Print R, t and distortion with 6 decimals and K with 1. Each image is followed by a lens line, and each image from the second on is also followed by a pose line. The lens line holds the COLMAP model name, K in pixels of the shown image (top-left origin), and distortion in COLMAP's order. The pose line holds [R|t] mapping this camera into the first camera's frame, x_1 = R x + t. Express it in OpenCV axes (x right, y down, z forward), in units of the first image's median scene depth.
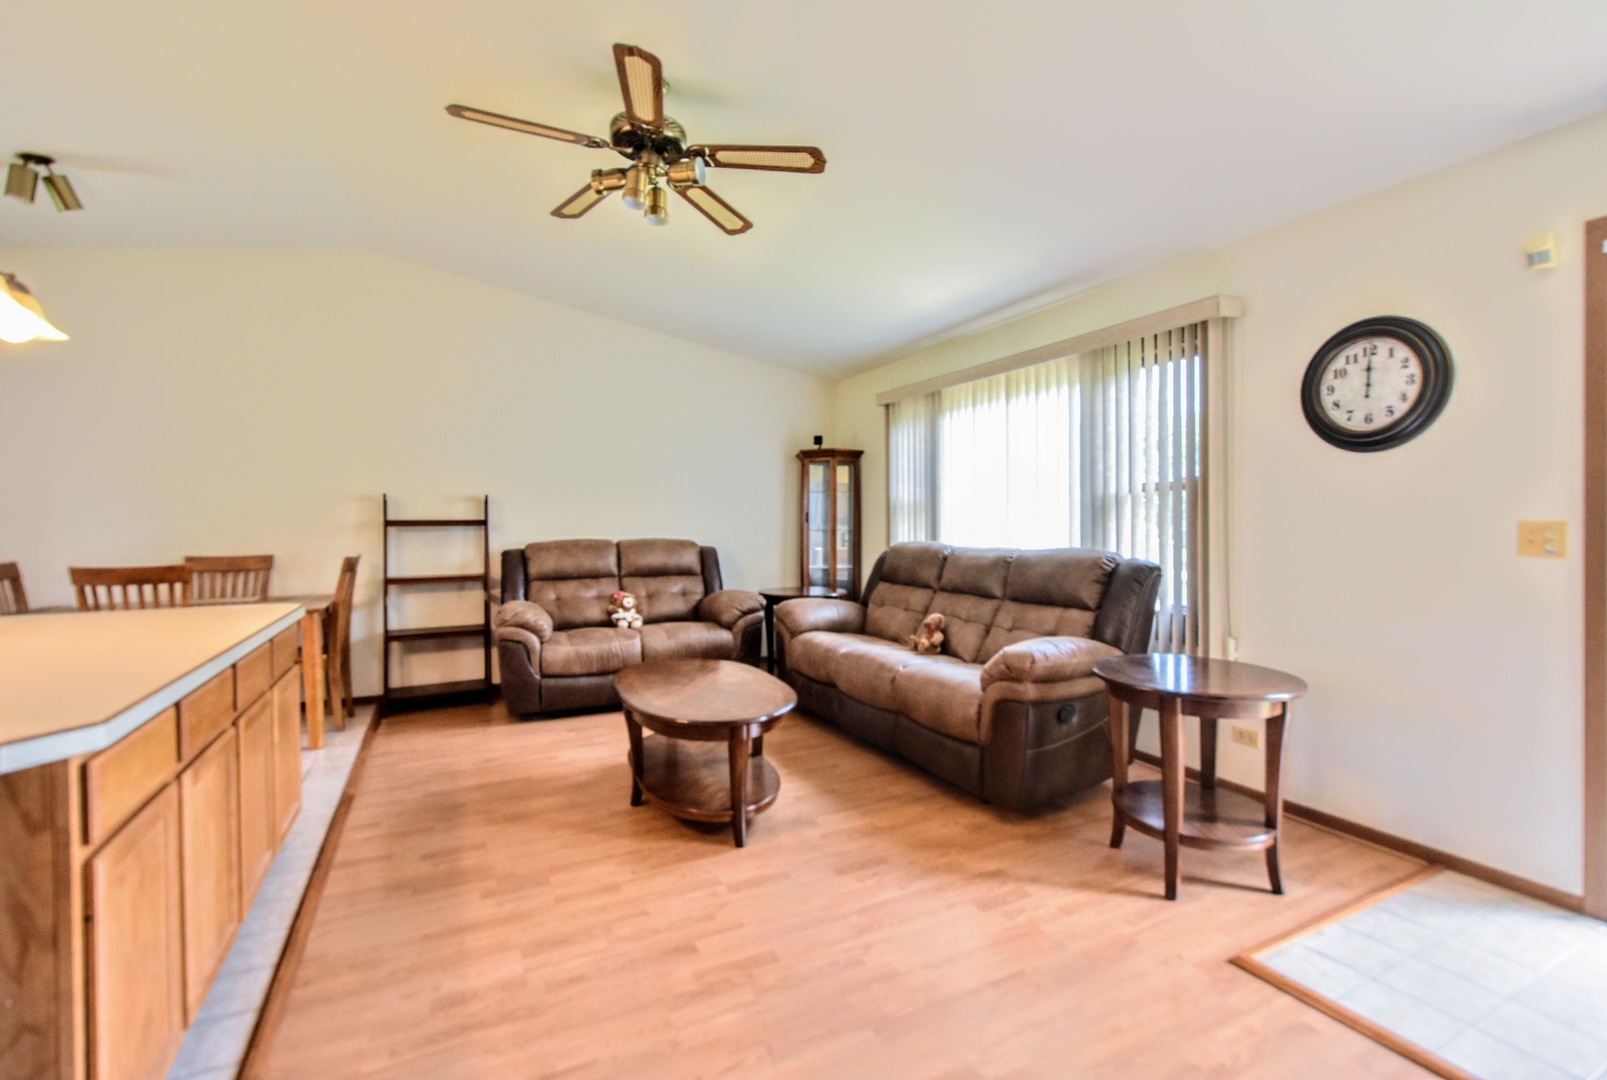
lens RADIAL K [[724.3, 0, 827.8], [0, 724.3, 530.0], [0, 0, 1]] dist [0.000371, -0.002856]
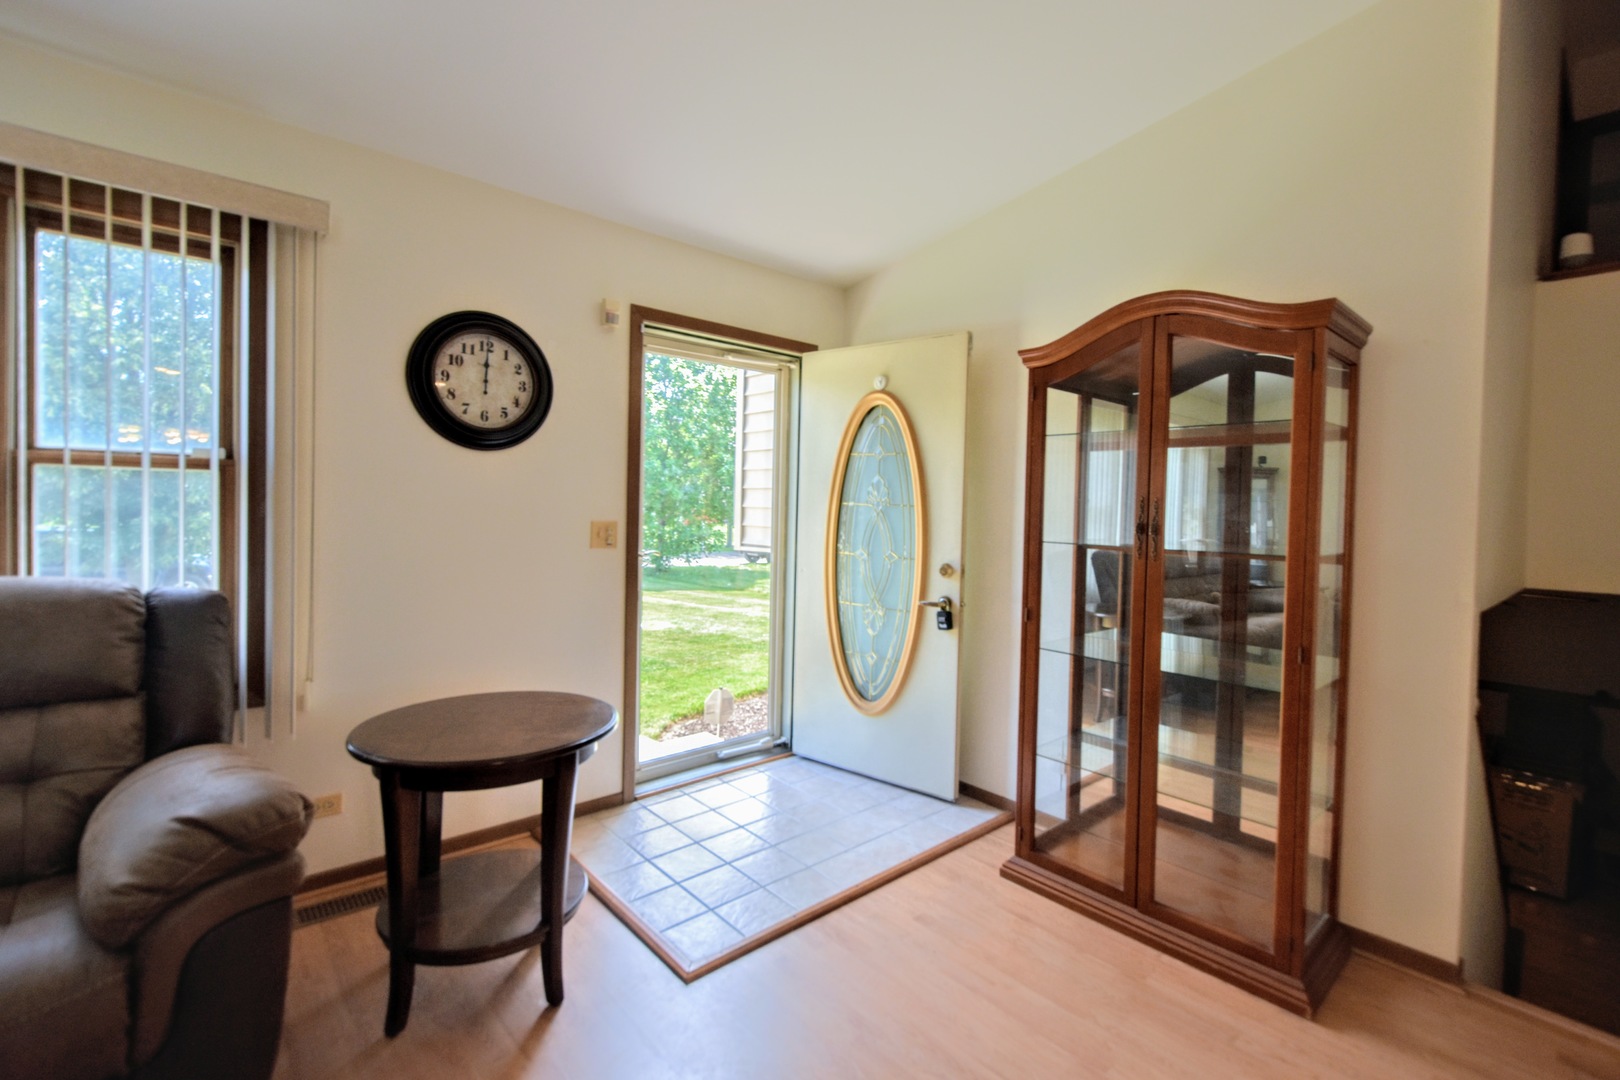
lens RADIAL K [[712.9, 0, 818.6], [0, 712.9, 529.5], [0, 0, 1]] dist [-0.002549, -0.002468]
pose [[-0.248519, -0.027845, 0.968227, -0.248025], [-0.004207, 0.999608, 0.027668, -0.023851], [-0.968618, 0.002803, -0.248539, 0.662925]]
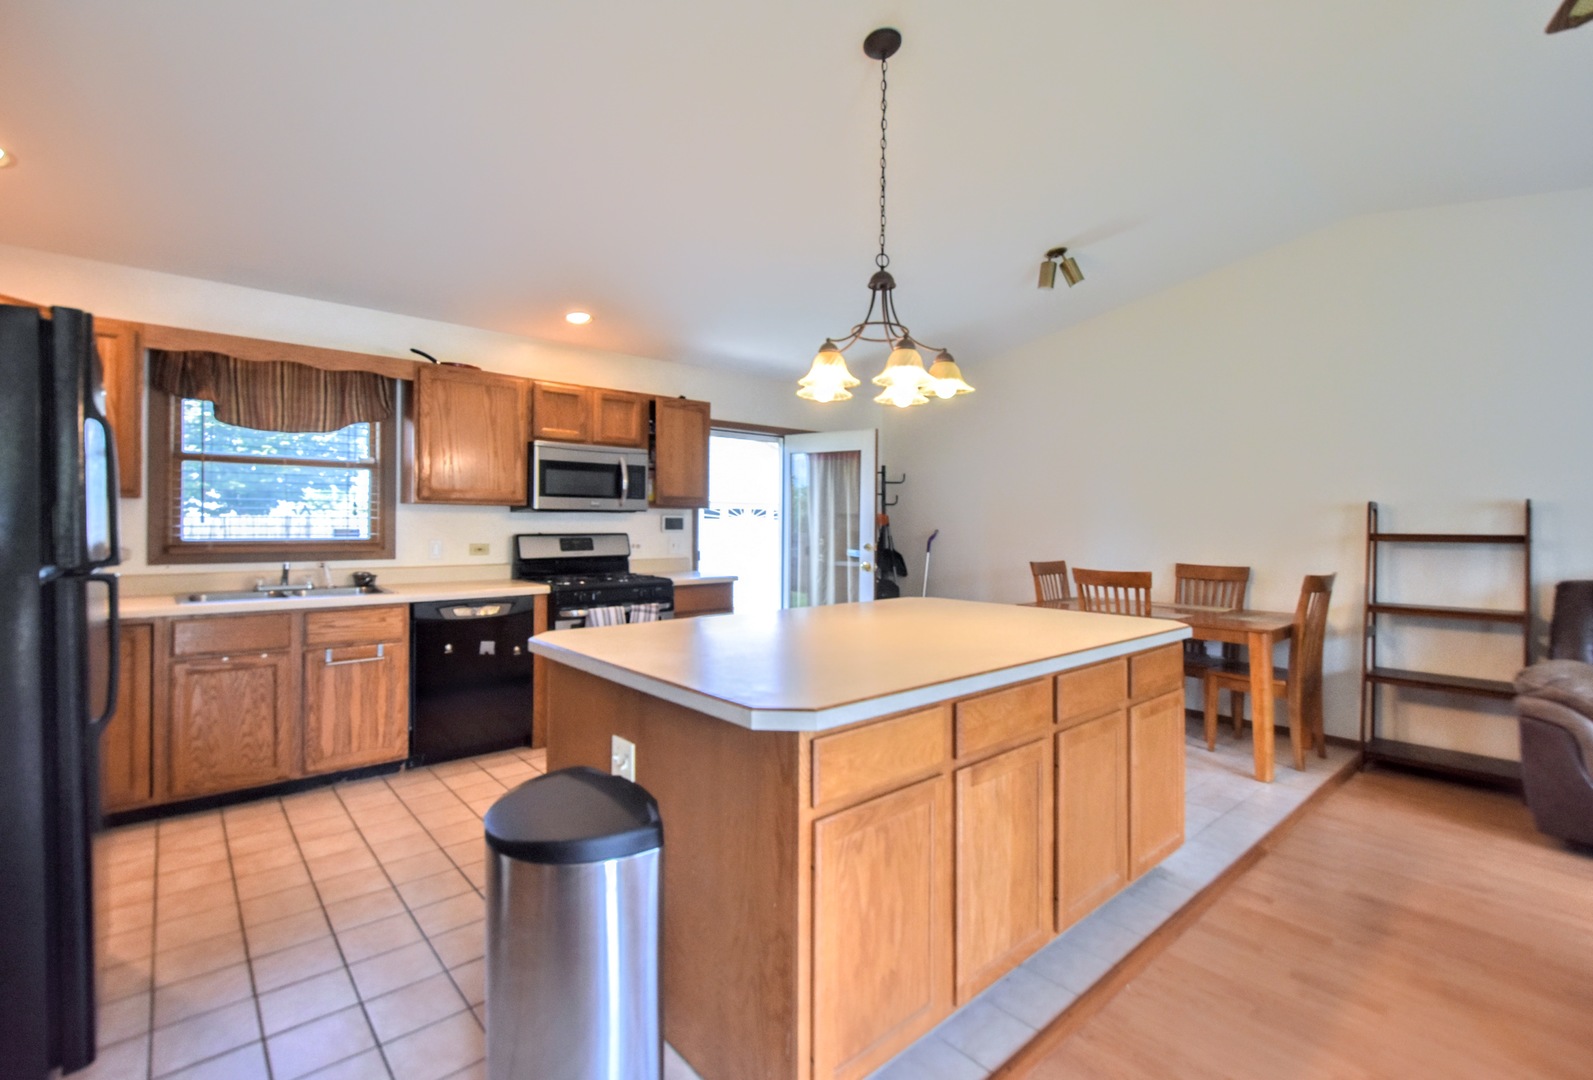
lens RADIAL K [[718.0, 0, 796.6], [0, 718.0, 516.1], [0, 0, 1]] dist [0.000371, -0.002856]
pose [[0.232293, -0.003606, -0.972639, 0.052874], [-0.023293, 0.999686, -0.009269, -0.015121], [0.972367, 0.024809, 0.232136, 0.238348]]
